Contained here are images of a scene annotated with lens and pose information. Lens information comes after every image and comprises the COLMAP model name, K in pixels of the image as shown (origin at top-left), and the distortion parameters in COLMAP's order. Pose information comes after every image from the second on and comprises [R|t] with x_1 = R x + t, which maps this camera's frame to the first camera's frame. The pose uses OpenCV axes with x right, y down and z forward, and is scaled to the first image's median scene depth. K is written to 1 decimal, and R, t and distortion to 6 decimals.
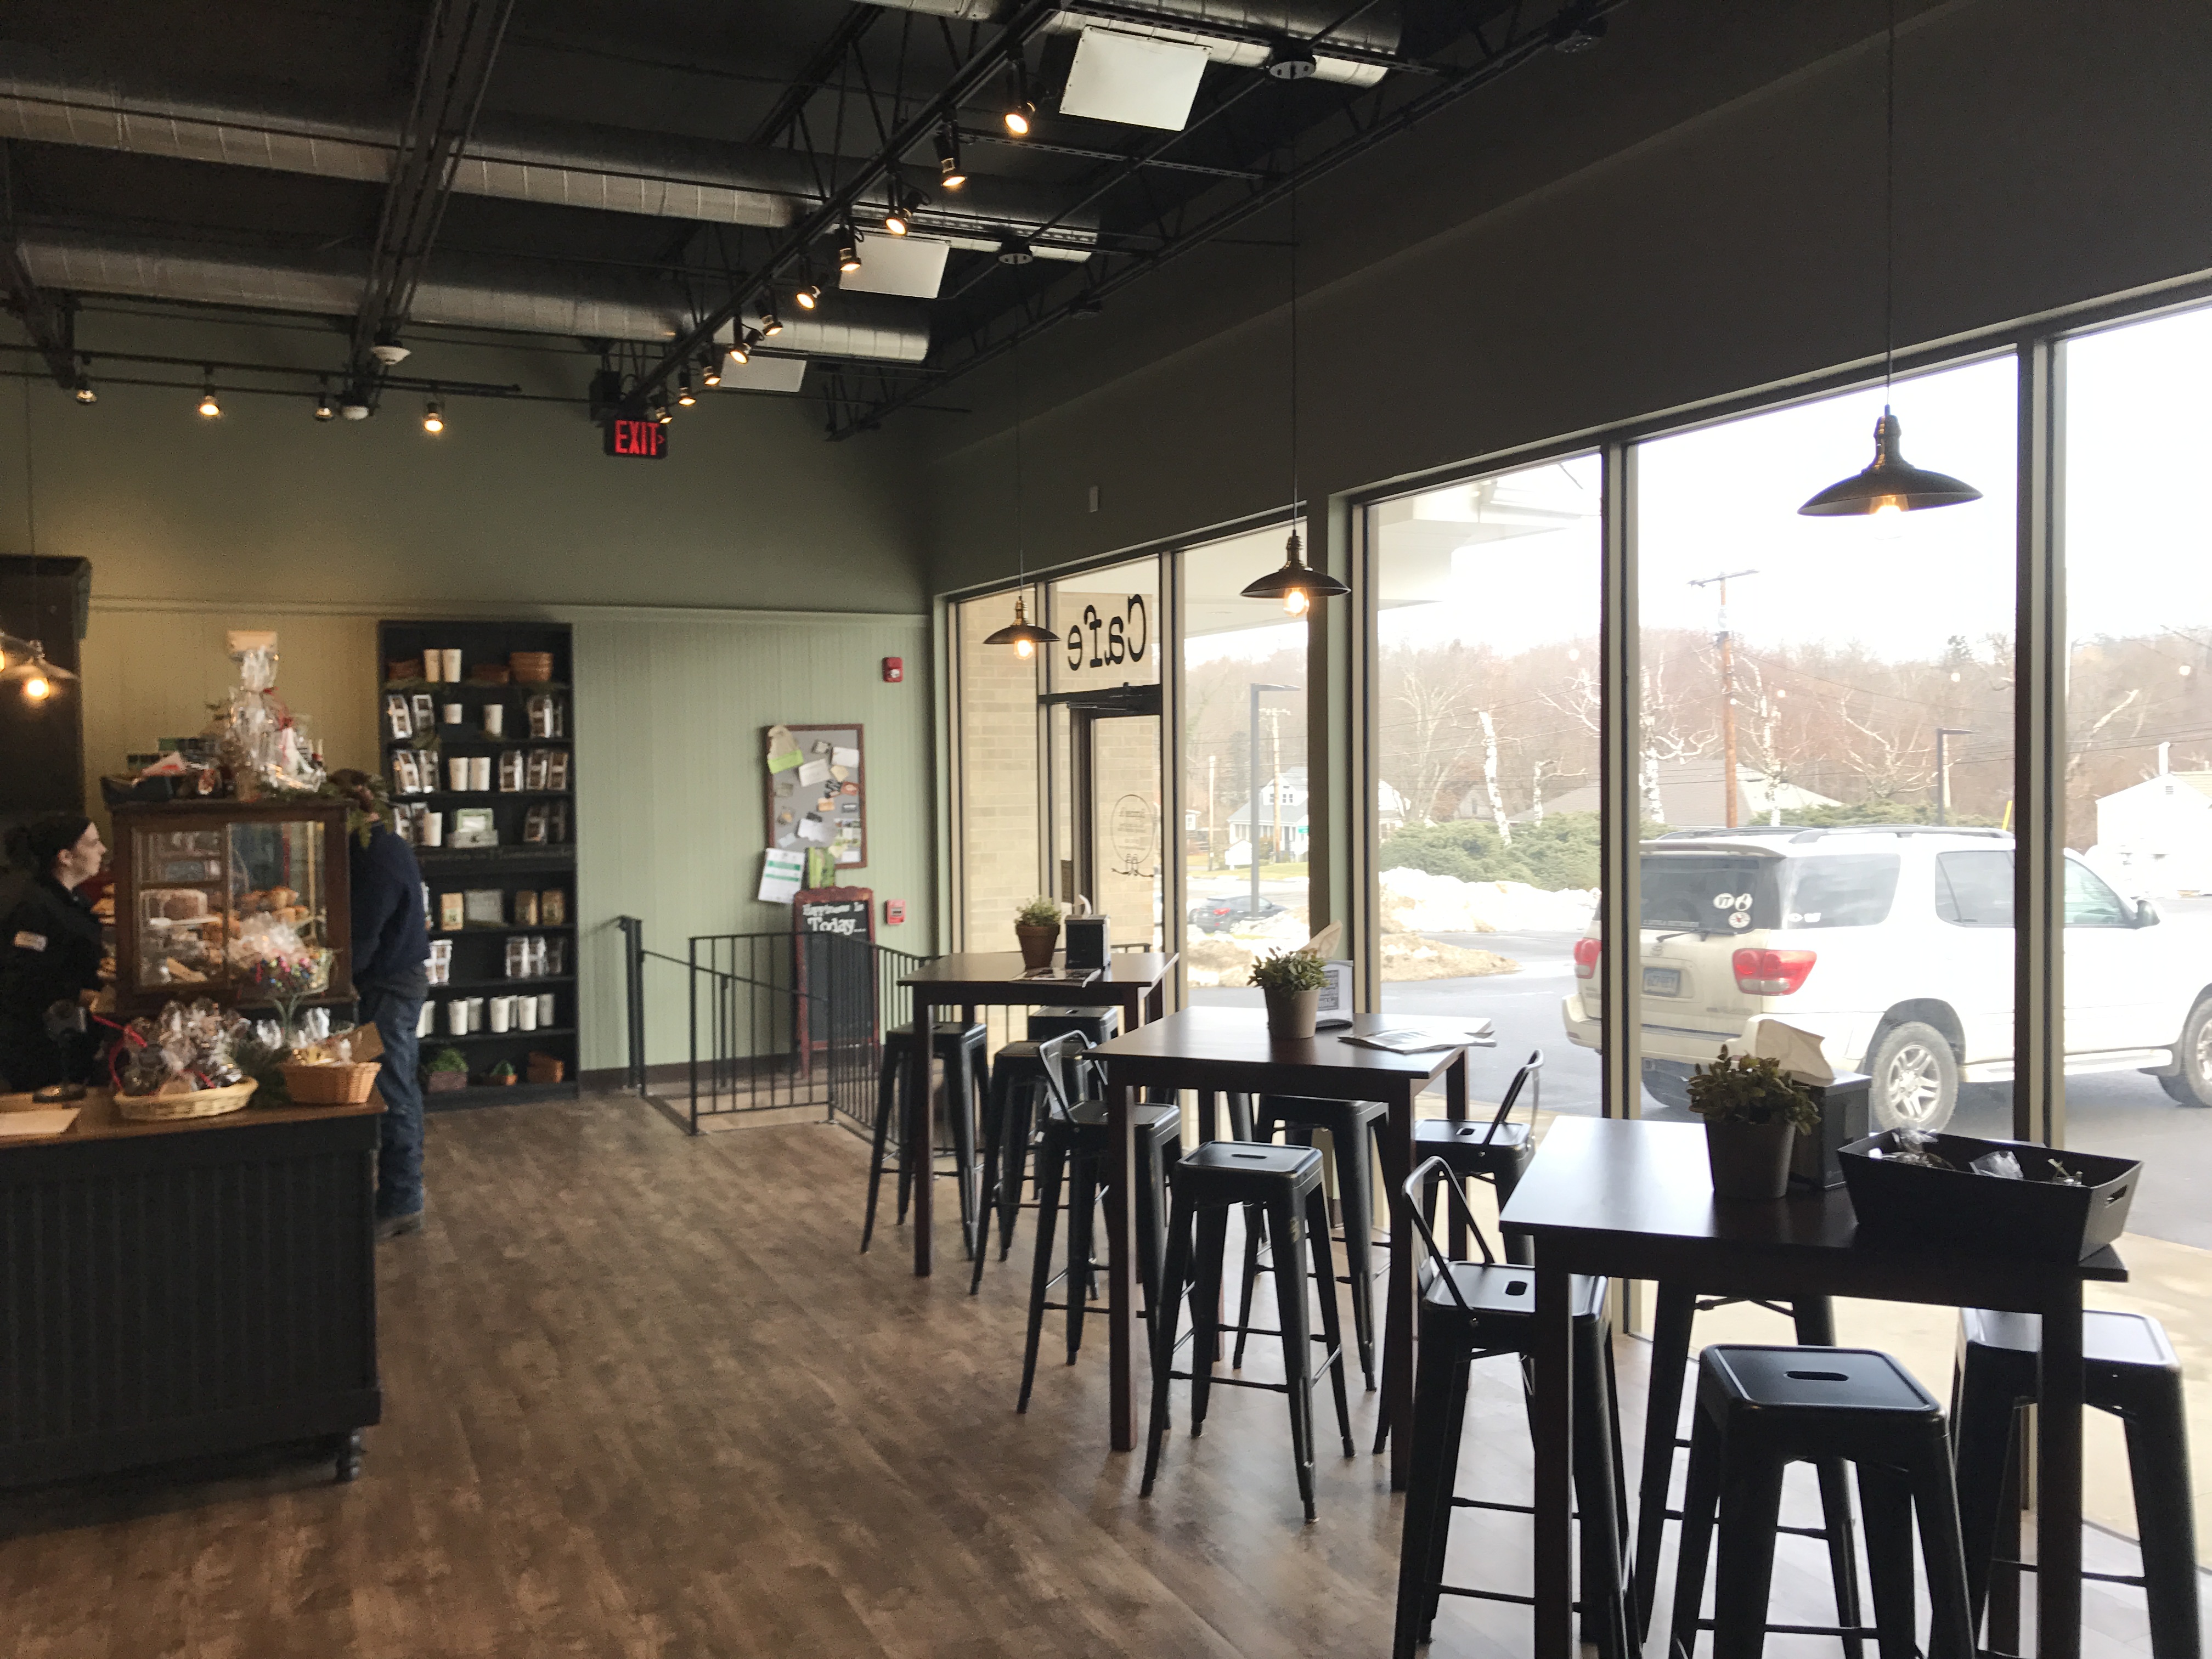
lens RADIAL K [[1824.0, 0, 1099.9], [0, 1824.0, 828.8], [0, 0, 1]] dist [0.007800, -0.028668]
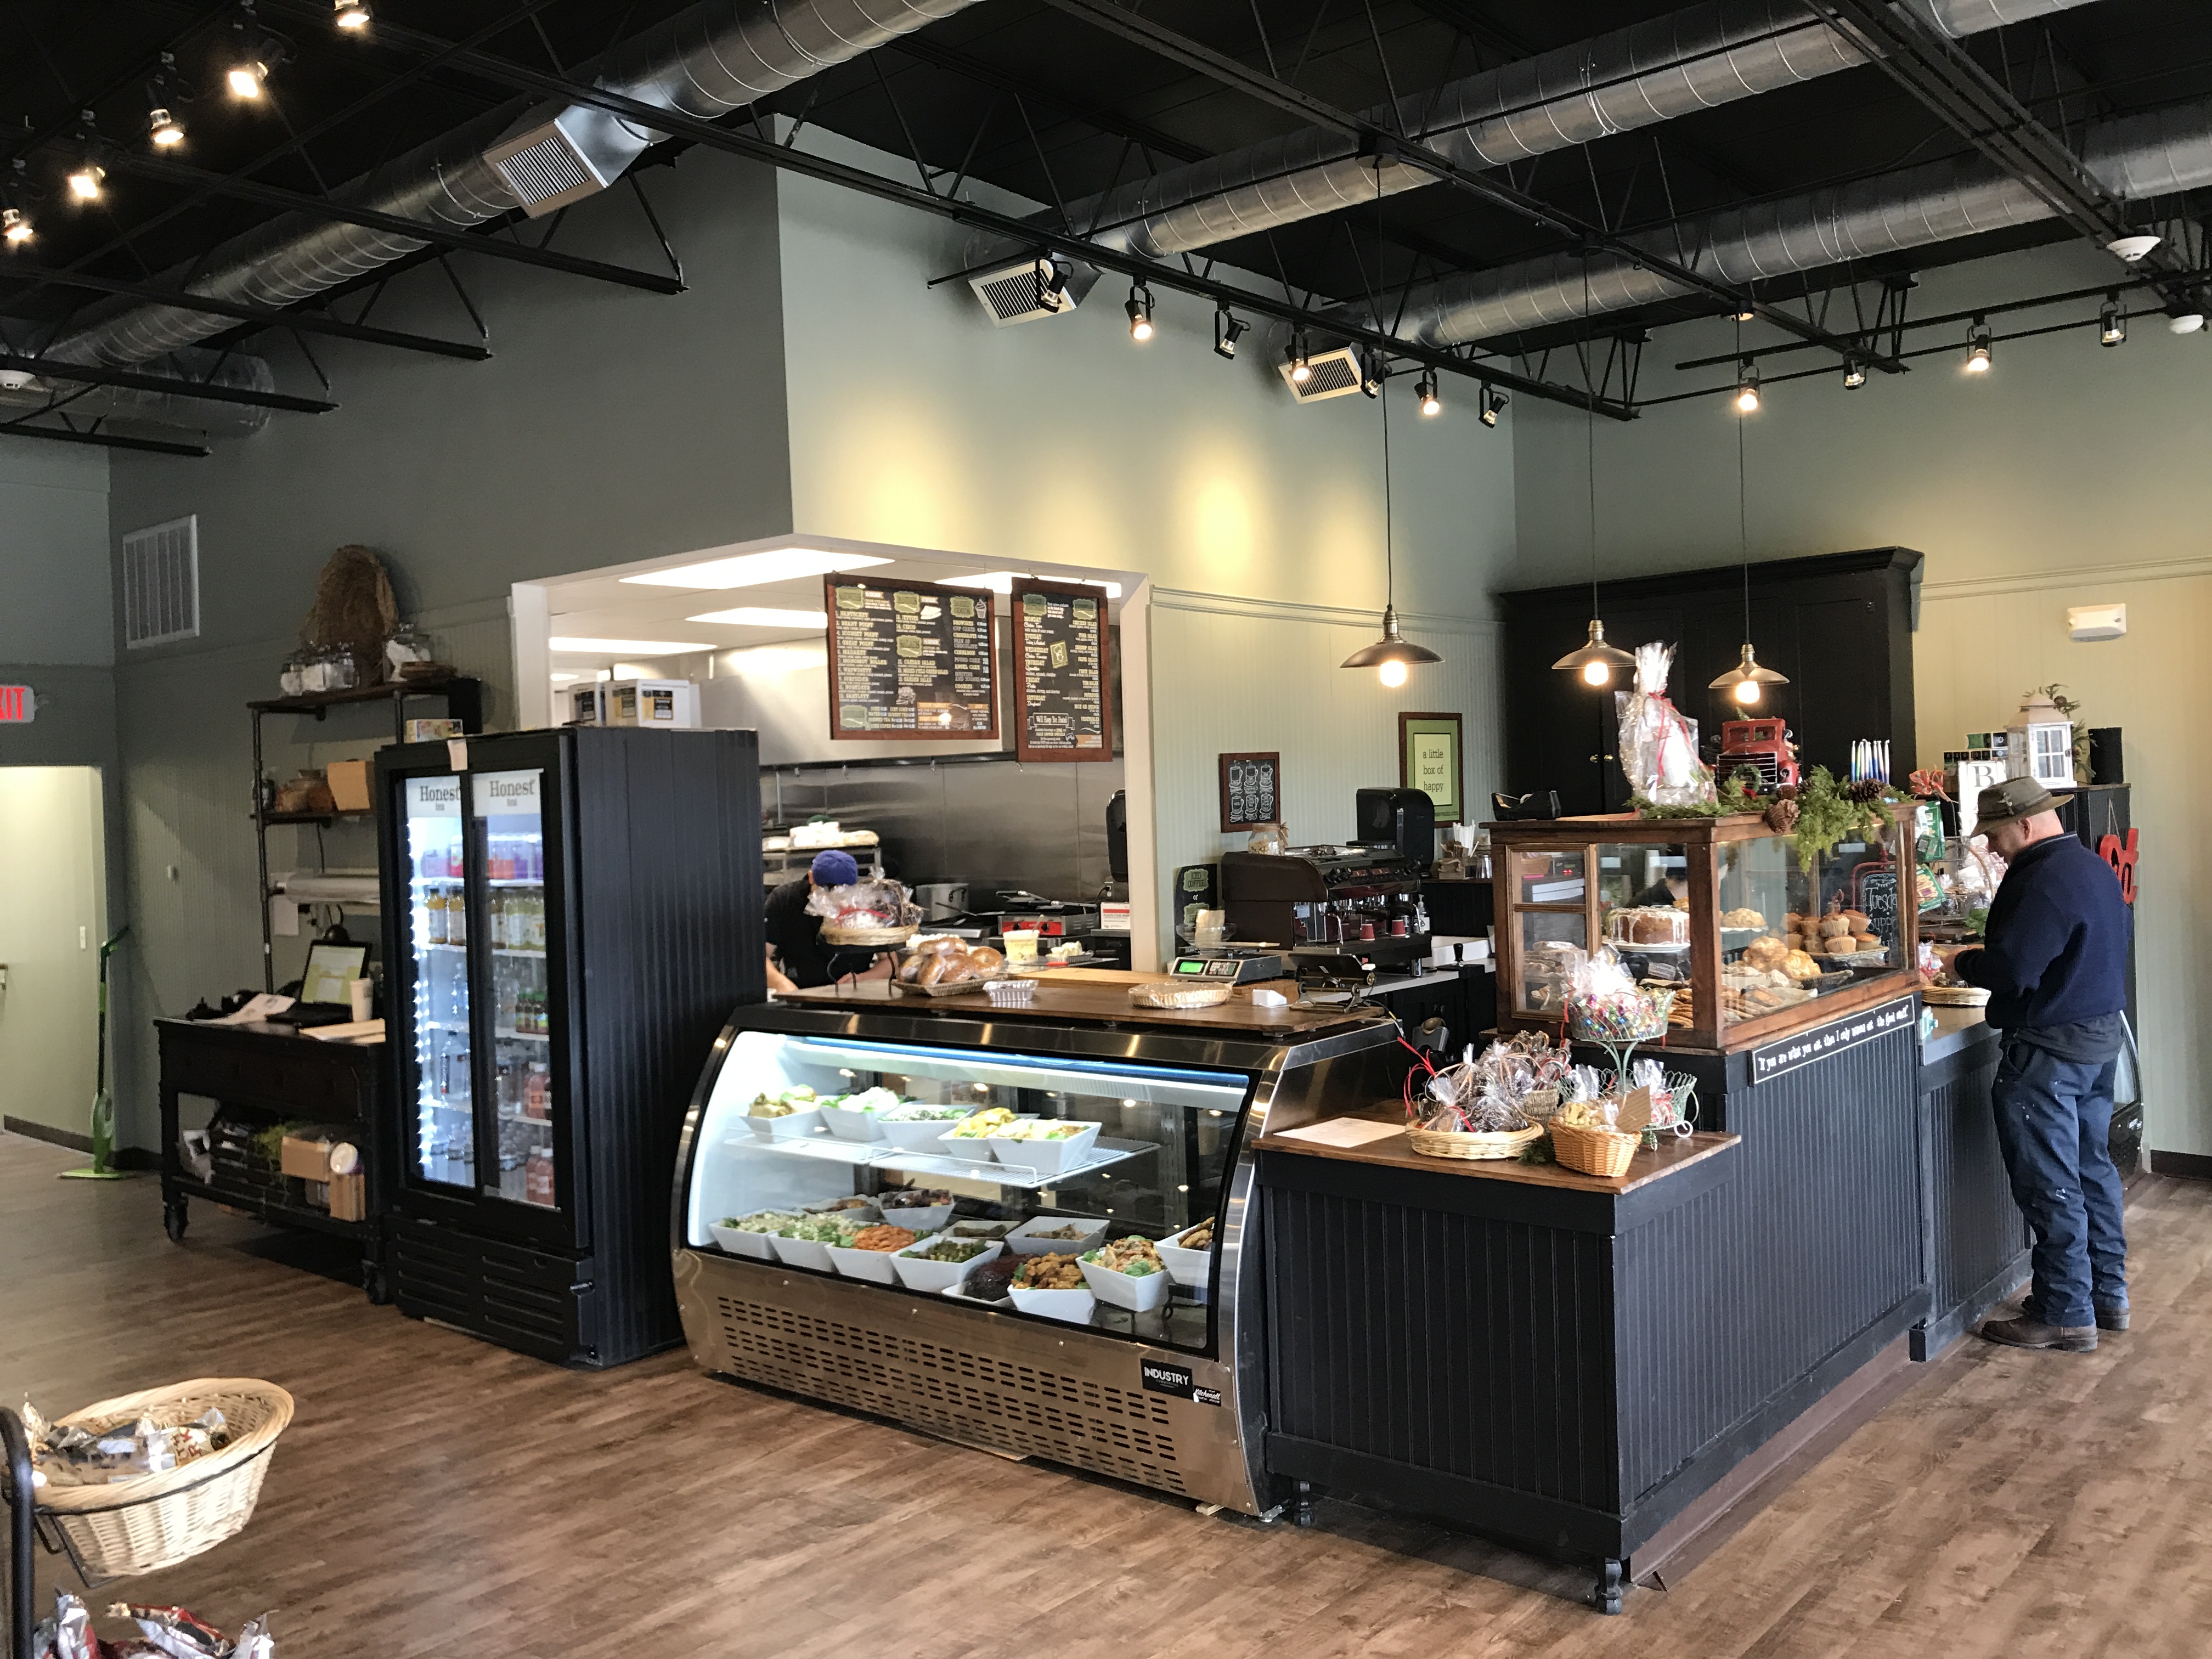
lens RADIAL K [[1824.0, 0, 1099.1], [0, 1824.0, 821.0], [0, 0, 1]] dist [0.007800, -0.028668]
pose [[0.385323, 0.015907, -0.922645, 0.236793], [-0.010419, 0.999863, 0.012887, -0.020786], [0.922723, 0.004647, 0.385435, 0.370110]]
